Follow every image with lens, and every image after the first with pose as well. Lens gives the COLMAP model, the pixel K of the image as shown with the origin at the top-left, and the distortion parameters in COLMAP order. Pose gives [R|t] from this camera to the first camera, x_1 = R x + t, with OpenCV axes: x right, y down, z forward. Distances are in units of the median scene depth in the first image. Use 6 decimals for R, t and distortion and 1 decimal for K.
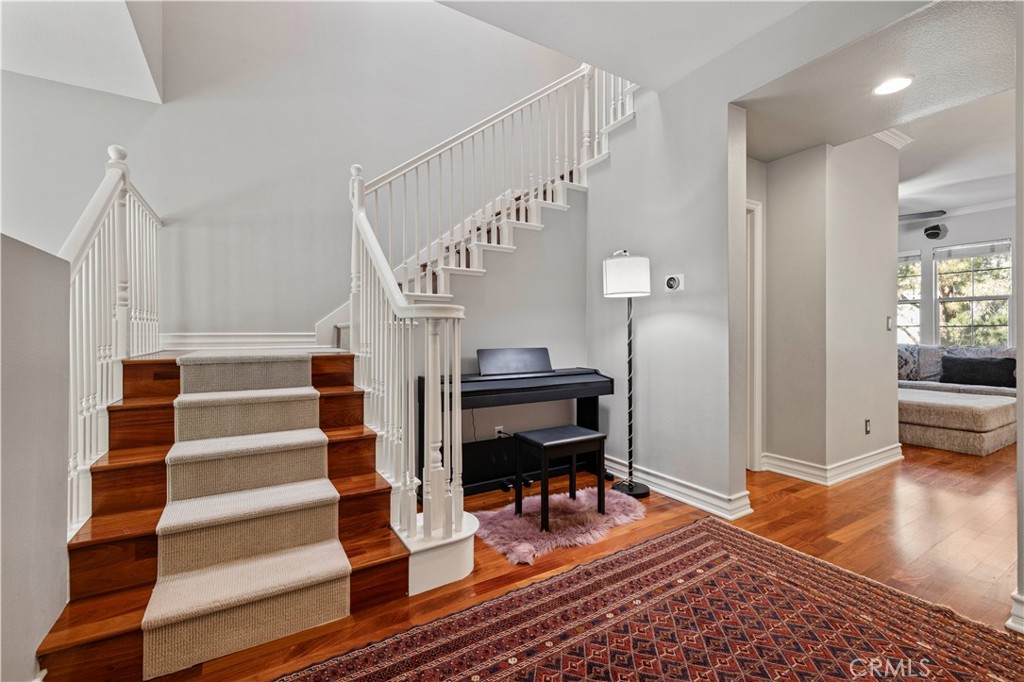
lens RADIAL K [[435.2, 0, 508.2], [0, 435.2, 336.6], [0, 0, 1]] dist [0.002504, 0.000205]
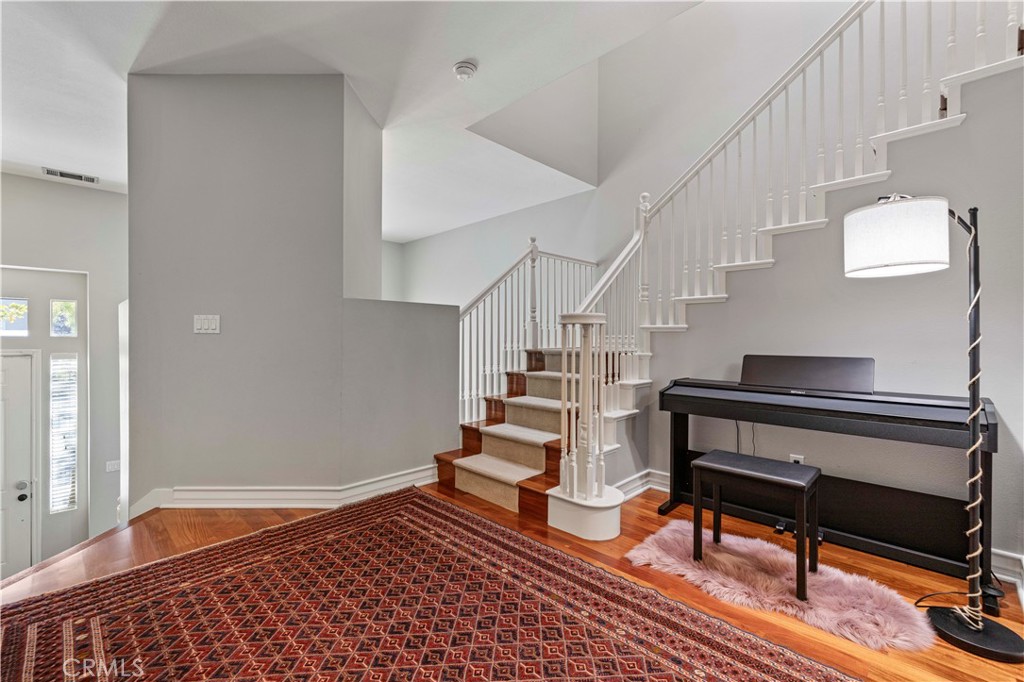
lens RADIAL K [[435.2, 0, 507.6], [0, 435.2, 336.7], [0, 0, 1]] dist [0.002504, 0.000205]
pose [[0.243723, 0.006844, -0.969821, 1.117930], [-0.004915, 0.999971, 0.005822, -0.017424], [0.969832, 0.003348, 0.243750, 0.538736]]
